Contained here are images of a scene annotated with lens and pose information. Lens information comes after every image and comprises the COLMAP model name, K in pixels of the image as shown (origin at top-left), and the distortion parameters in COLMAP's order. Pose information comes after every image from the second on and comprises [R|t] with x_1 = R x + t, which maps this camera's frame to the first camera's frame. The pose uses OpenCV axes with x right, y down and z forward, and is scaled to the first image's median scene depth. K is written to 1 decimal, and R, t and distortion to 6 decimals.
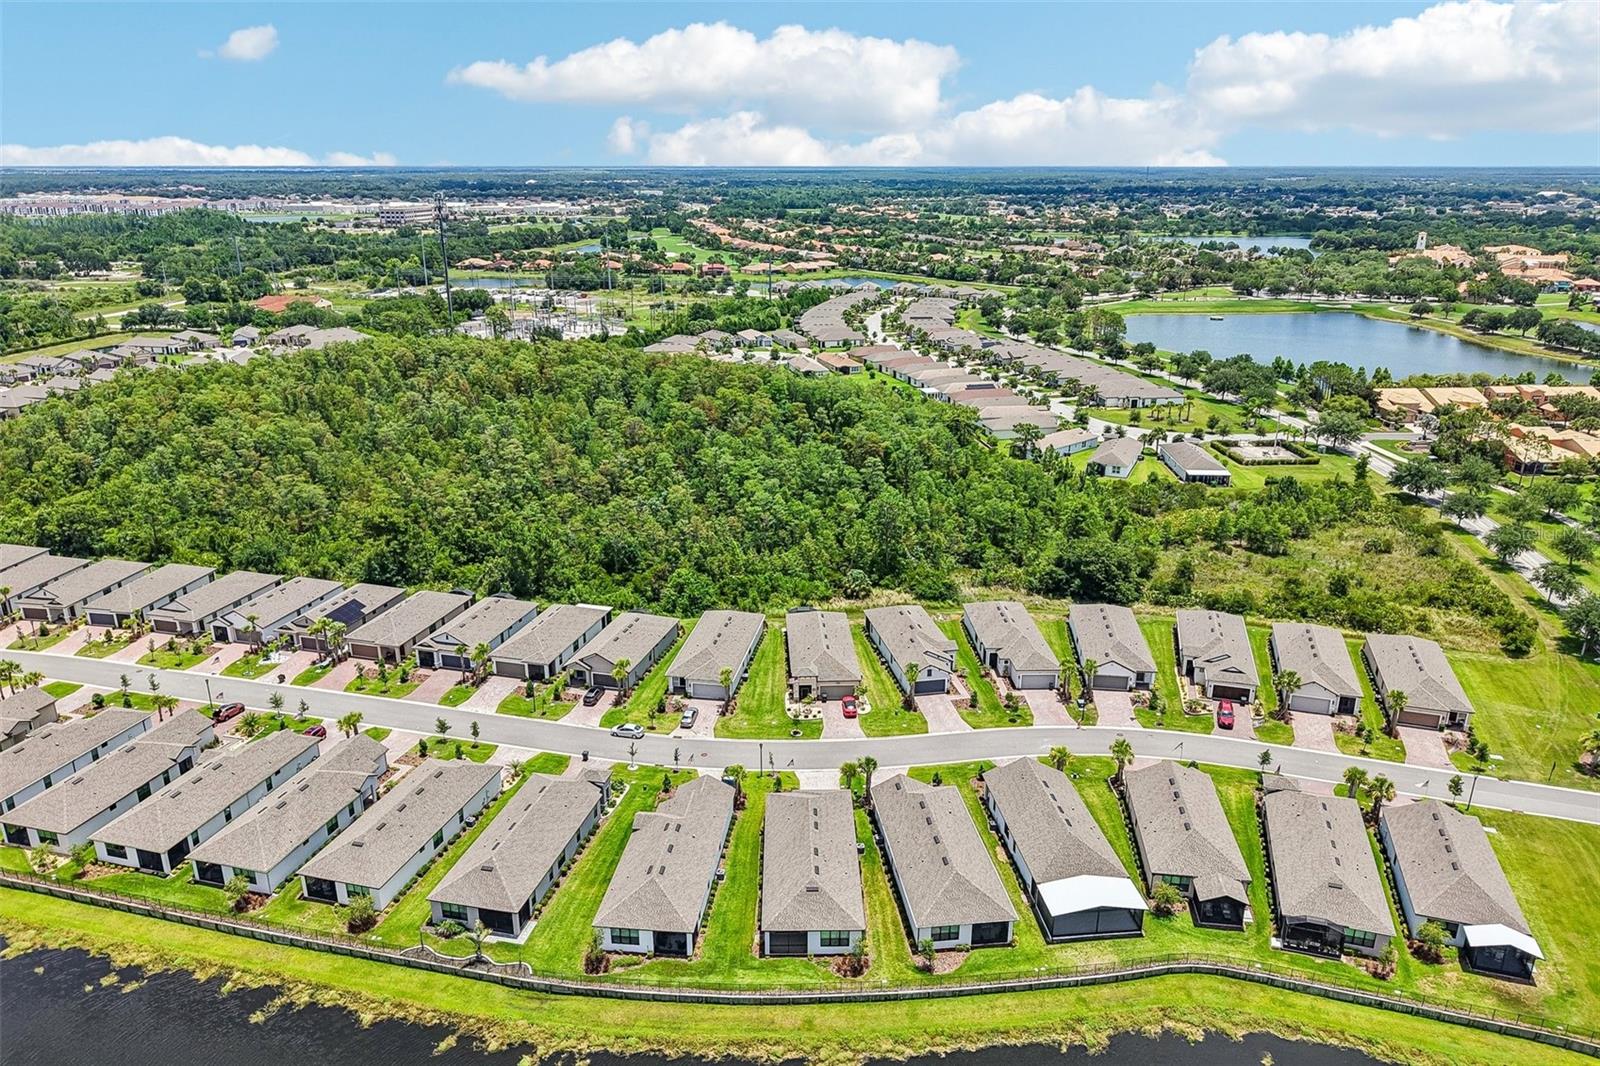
lens RADIAL K [[1118.4, 0, 800.0], [0, 1118.4, 533.0], [0, 0, 1]] dist [0.030487, -0.030888]
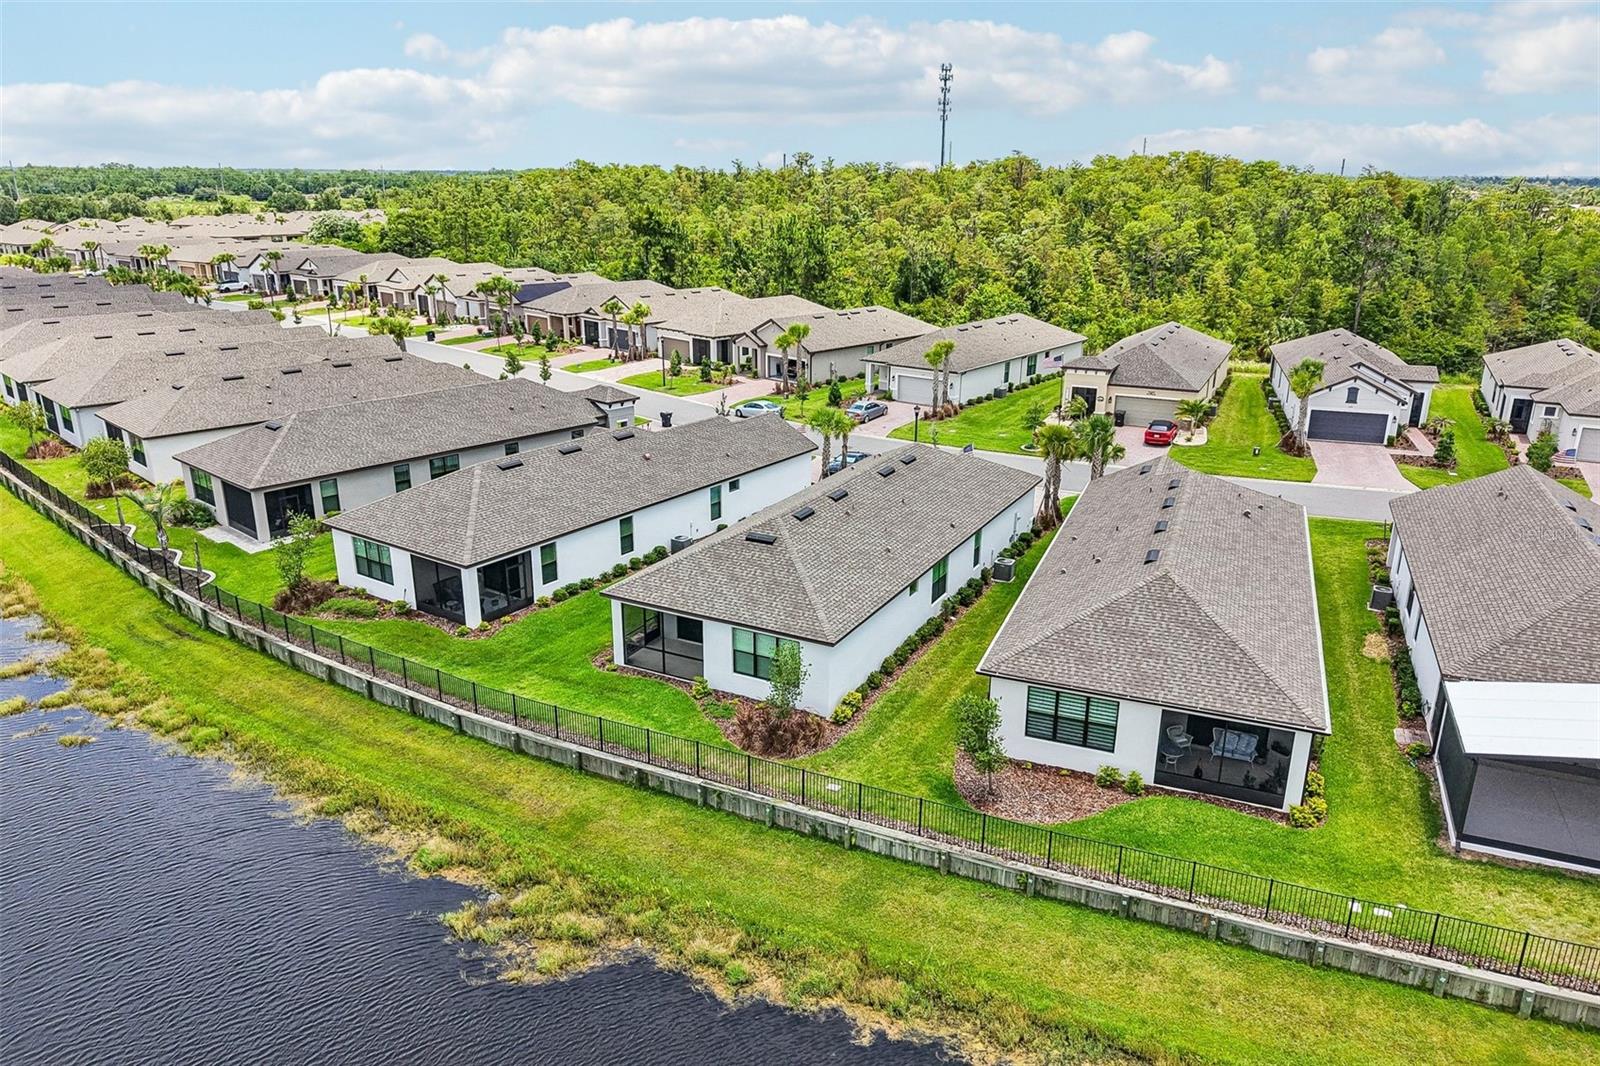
lens RADIAL K [[1118.4, 0, 800.0], [0, 1118.4, 533.0], [0, 0, 1]] dist [0.030487, -0.030888]
pose [[0.876955, 0.158726, -0.453604, 0.197889], [-0.165410, 0.985903, 0.025201, 0.306932], [0.451209, 0.052931, 0.890847, 0.672901]]
